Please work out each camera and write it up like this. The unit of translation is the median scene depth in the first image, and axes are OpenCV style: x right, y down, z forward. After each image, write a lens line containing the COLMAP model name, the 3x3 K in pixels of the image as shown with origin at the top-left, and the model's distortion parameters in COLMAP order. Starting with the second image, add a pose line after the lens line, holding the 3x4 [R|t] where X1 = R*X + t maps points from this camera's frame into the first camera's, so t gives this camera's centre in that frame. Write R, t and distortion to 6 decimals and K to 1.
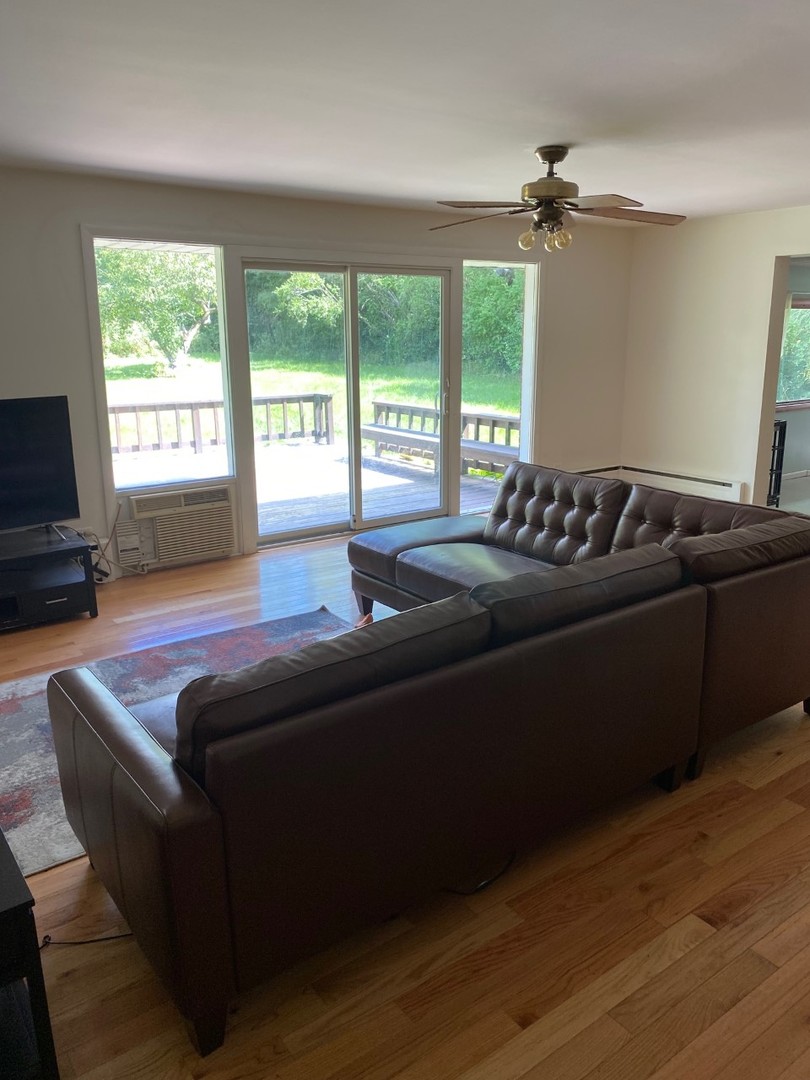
lens RADIAL K [[816.3, 0, 408.4], [0, 816.3, 541.3], [0, 0, 1]] dist [-0.025940, 0.013907]
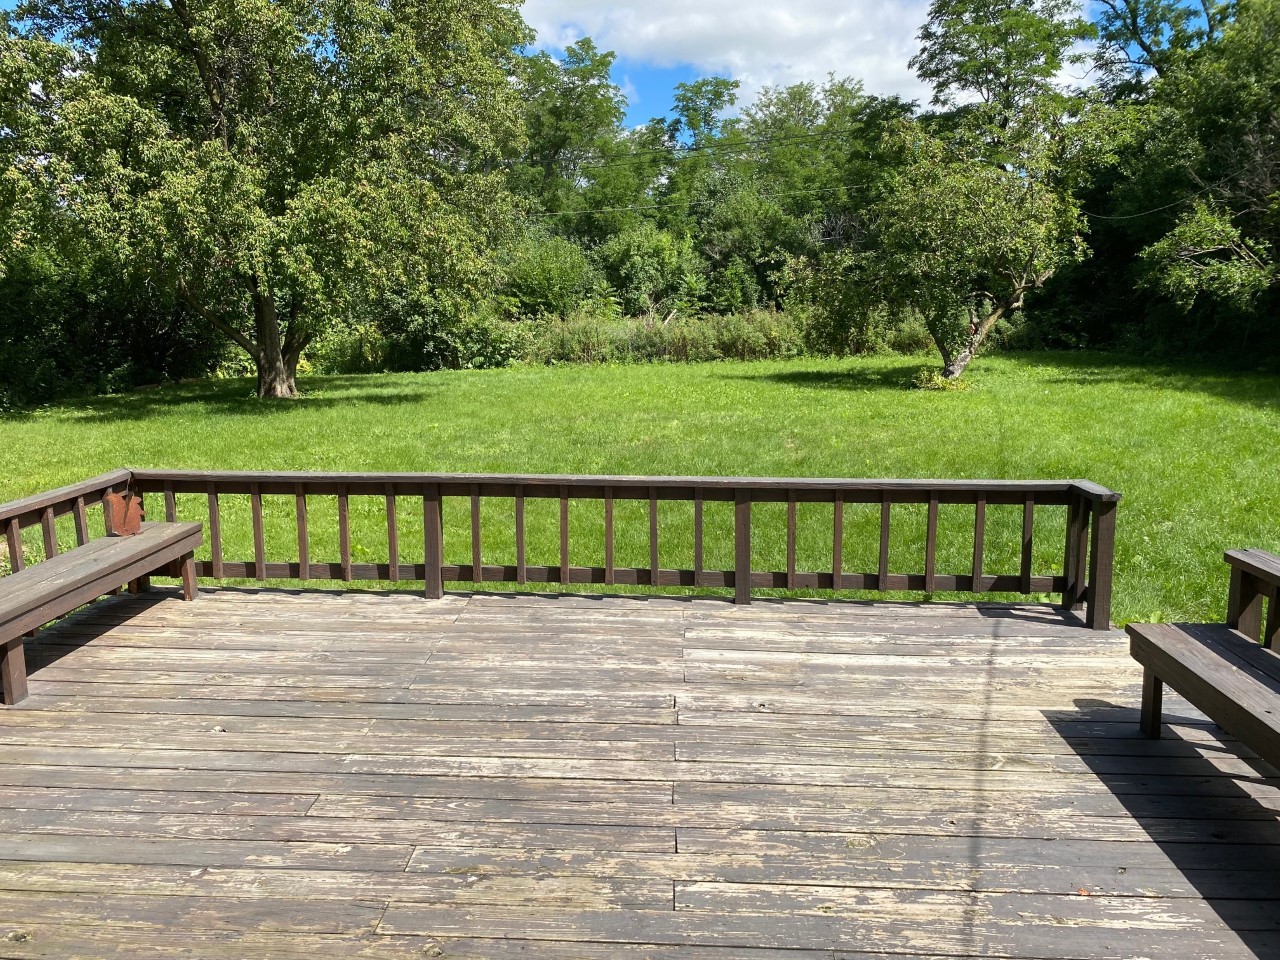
lens RADIAL K [[967.5, 0, 634.0], [0, 967.5, 483.0], [0, 0, 1]] dist [-0.025940, 0.013907]
pose [[0.775888, 0.105403, -0.622003, 0.002786], [-0.156330, 0.987316, -0.027698, -0.066918], [0.611194, 0.118729, 0.782525, 0.254056]]
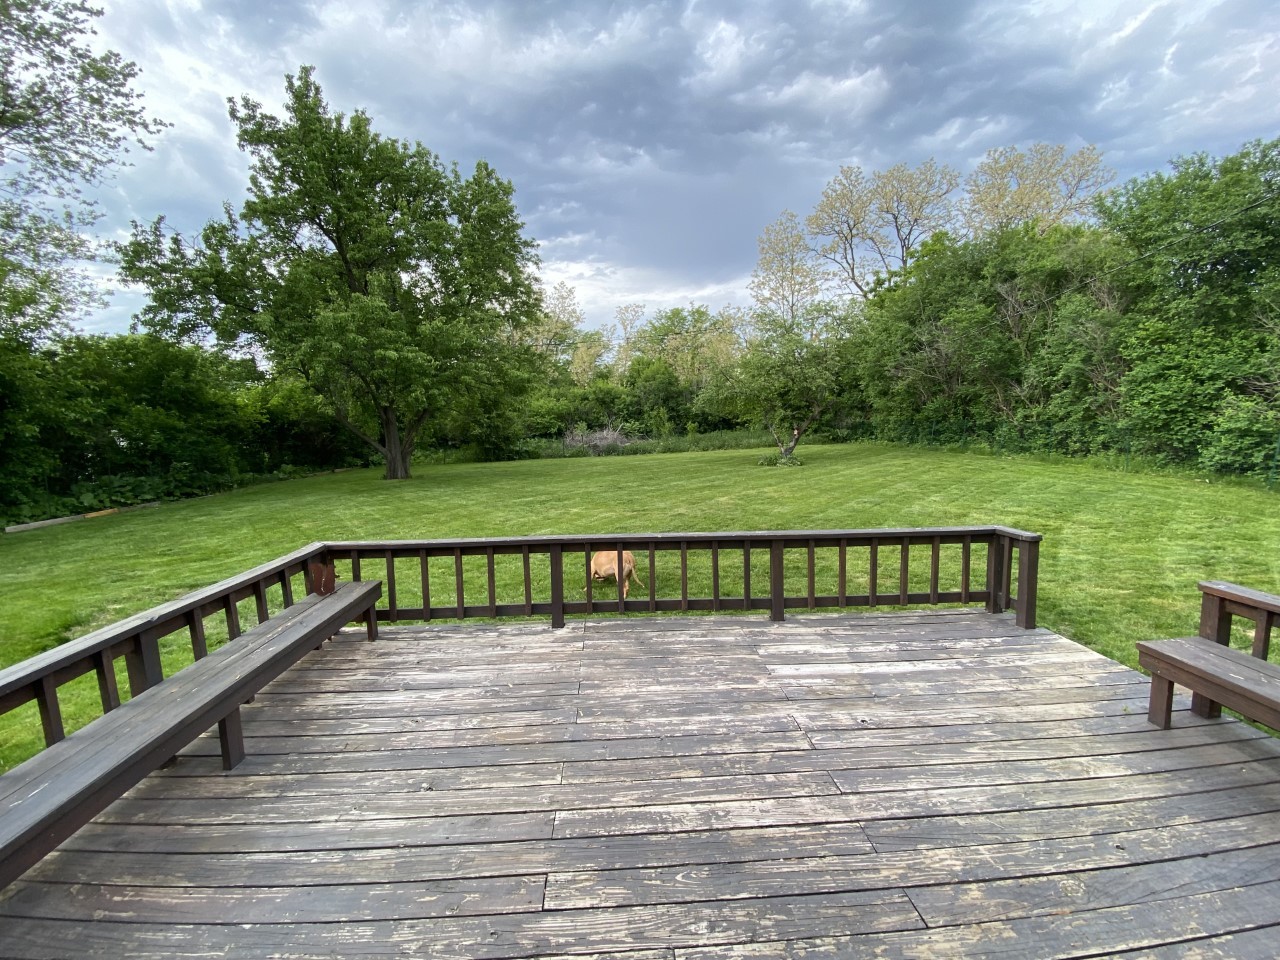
lens RADIAL K [[520.2, 0, 637.7], [0, 520.2, 484.3], [0, 0, 1]] dist [-0.021356, -0.002113]
pose [[0.836859, 0.046525, -0.545437, -0.062838], [-0.121465, 0.987326, -0.102145, -0.070680], [0.533772, 0.151732, 0.831904, 0.274664]]
